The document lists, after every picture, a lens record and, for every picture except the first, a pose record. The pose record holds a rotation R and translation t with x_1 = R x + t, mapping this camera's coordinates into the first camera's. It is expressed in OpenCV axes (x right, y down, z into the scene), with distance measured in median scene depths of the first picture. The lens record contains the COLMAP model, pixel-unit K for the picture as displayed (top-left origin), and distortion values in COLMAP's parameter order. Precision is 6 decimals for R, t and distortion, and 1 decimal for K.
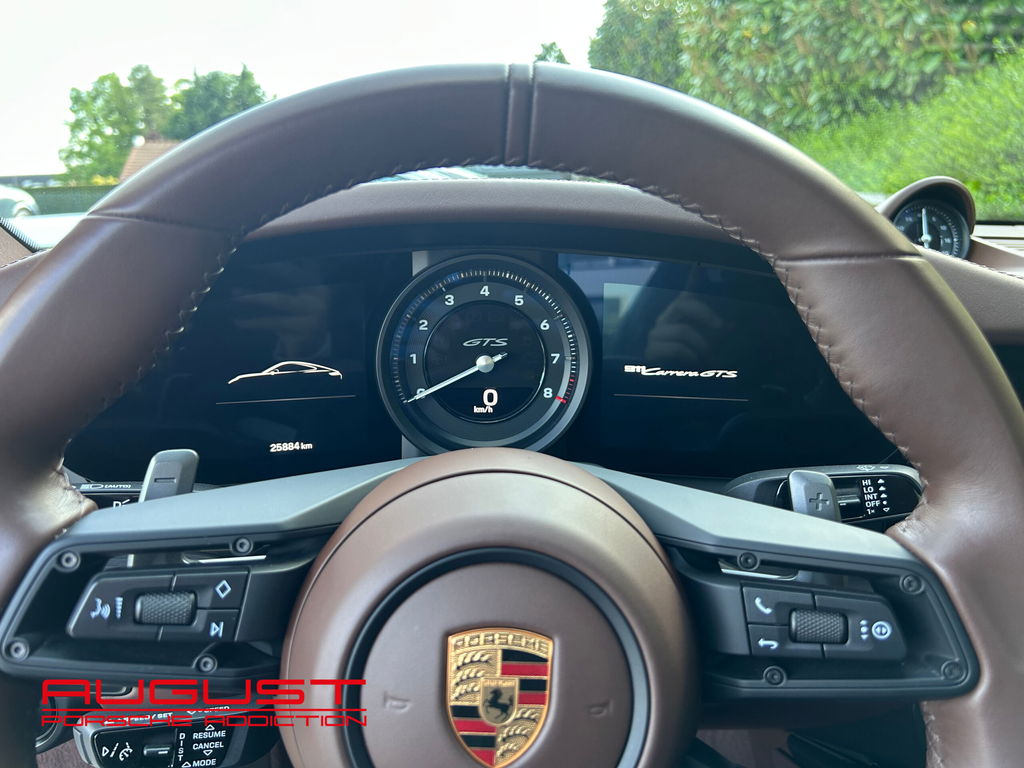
lens RADIAL K [[688.3, 0, 512.0], [0, 688.3, 384.0], [0, 0, 1]] dist [0.002067, -0.003470]
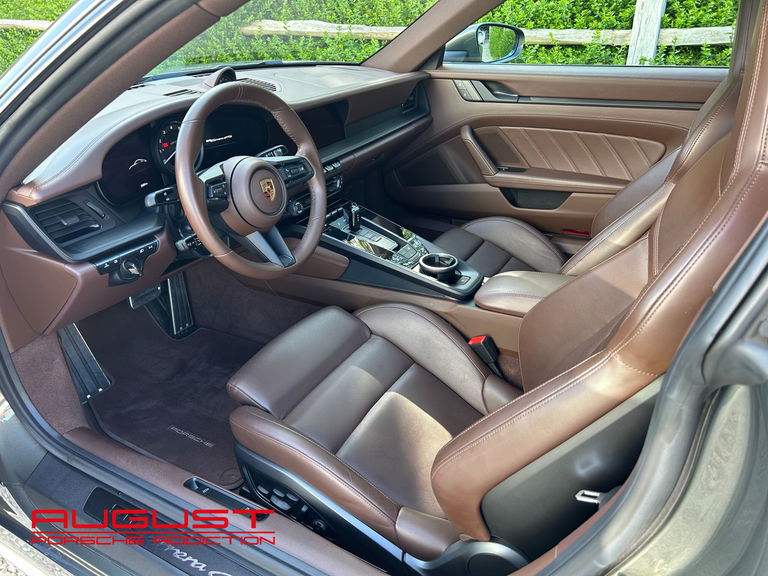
lens RADIAL K [[516.2, 0, 384.0], [0, 516.2, 288.0], [0, 0, 1]] dist [0.002067, -0.003470]
pose [[0.531820, -0.392868, 0.750215, -2.991713], [0.192210, 0.918758, 0.344875, -0.130894], [-0.824757, -0.039213, 0.564127, -2.303417]]
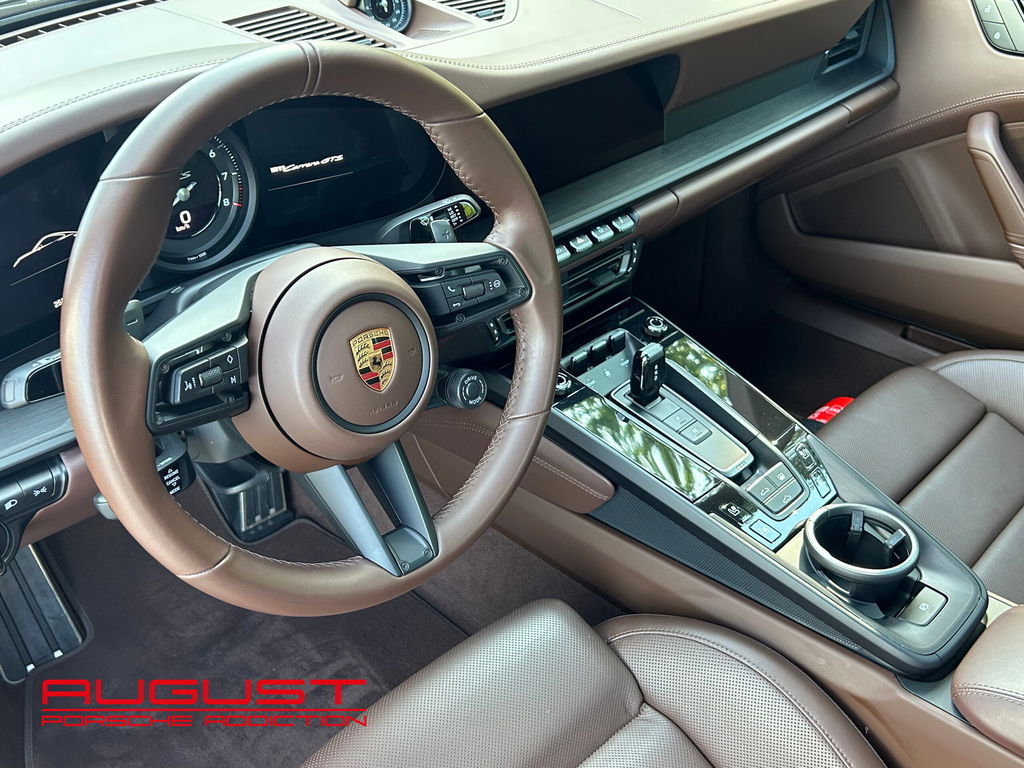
lens RADIAL K [[909.9, 0, 512.0], [0, 909.9, 384.0], [0, 0, 1]] dist [0.114284, -0.181746]
pose [[0.742757, -0.347241, 0.572482, -1.230268], [0.150023, 0.919581, 0.363131, -0.414031], [-0.652538, -0.183833, 0.735119, -1.276204]]
